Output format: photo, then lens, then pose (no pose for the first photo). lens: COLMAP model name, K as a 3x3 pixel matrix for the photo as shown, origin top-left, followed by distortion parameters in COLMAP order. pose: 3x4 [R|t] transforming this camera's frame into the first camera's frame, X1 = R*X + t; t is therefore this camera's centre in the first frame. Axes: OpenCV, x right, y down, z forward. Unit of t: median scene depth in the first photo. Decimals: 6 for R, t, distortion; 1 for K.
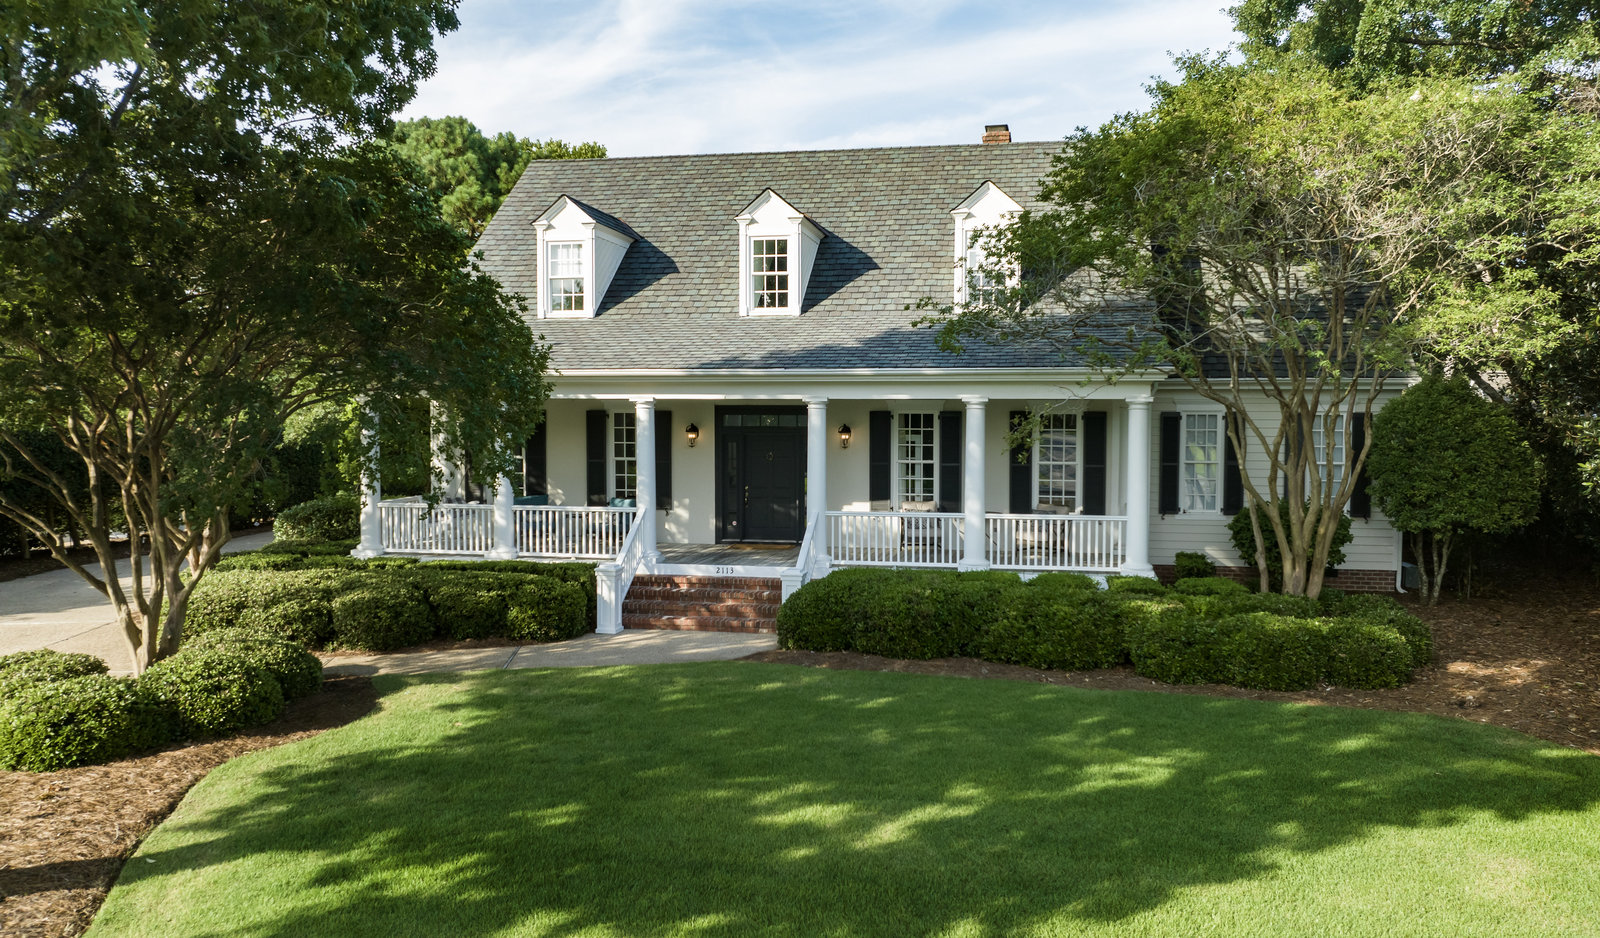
lens RADIAL K [[1210.5, 0, 800.0], [0, 1210.5, 469.0], [0, 0, 1]] dist [0.006268, 0.000103]
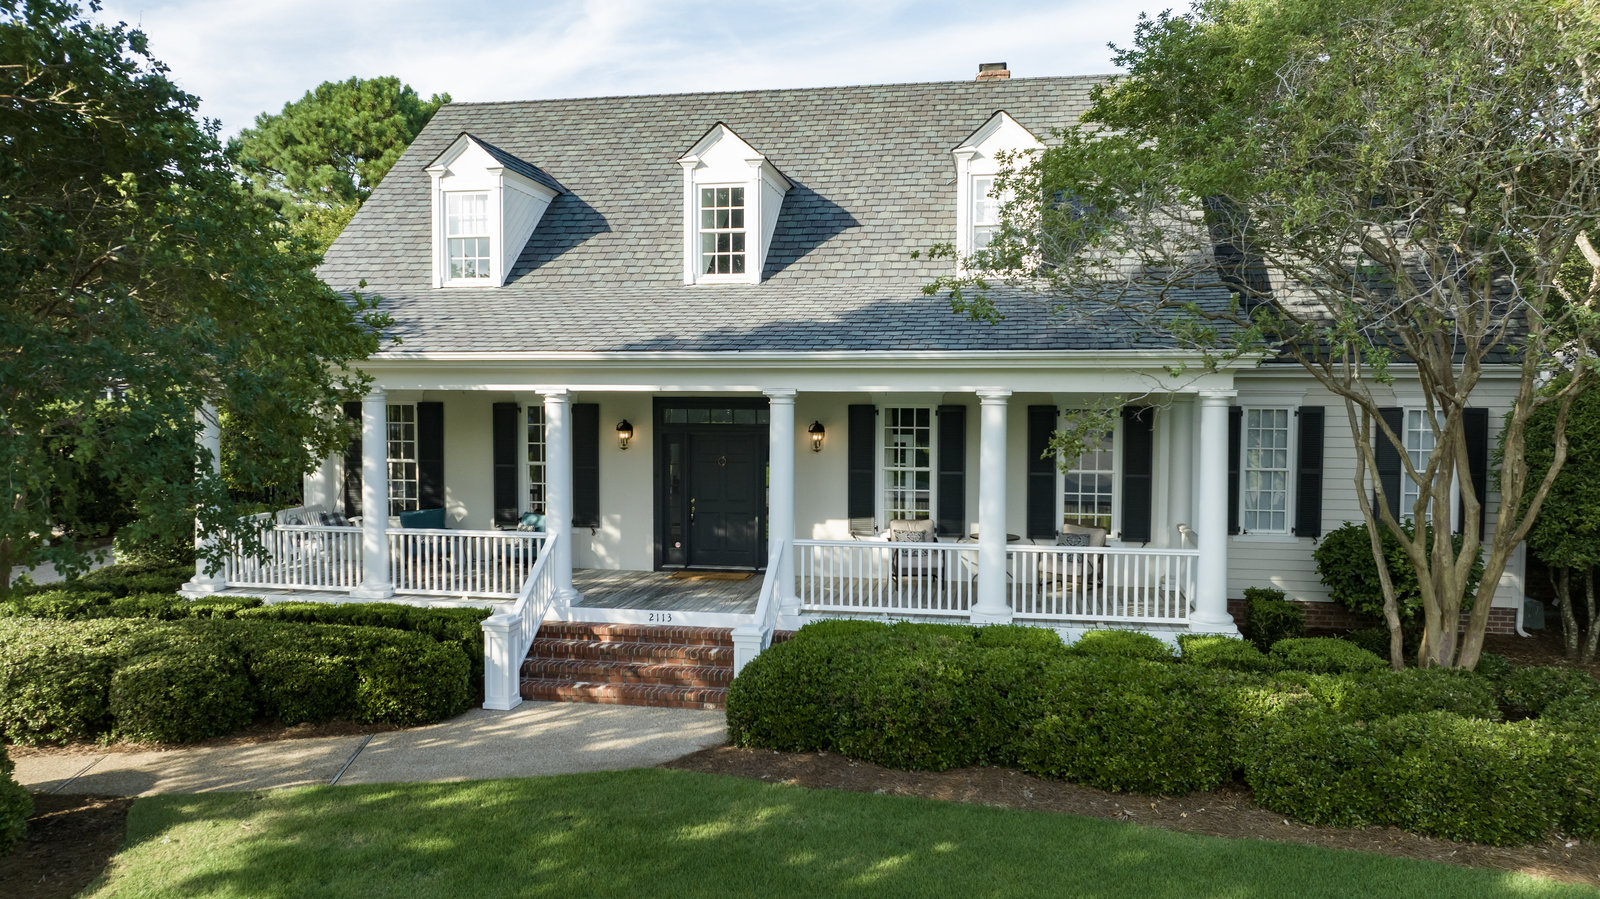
lens RADIAL K [[1125.8, 0, 759.7], [0, 1125.8, 452.1], [0, 0, 1]] dist [-0.005686, 0.001007]
pose [[0.999996, 0.000887, -0.002719, 0.001988], [-0.000867, 0.999972, 0.007438, -0.024199], [0.002726, -0.007436, 0.999969, 0.287089]]
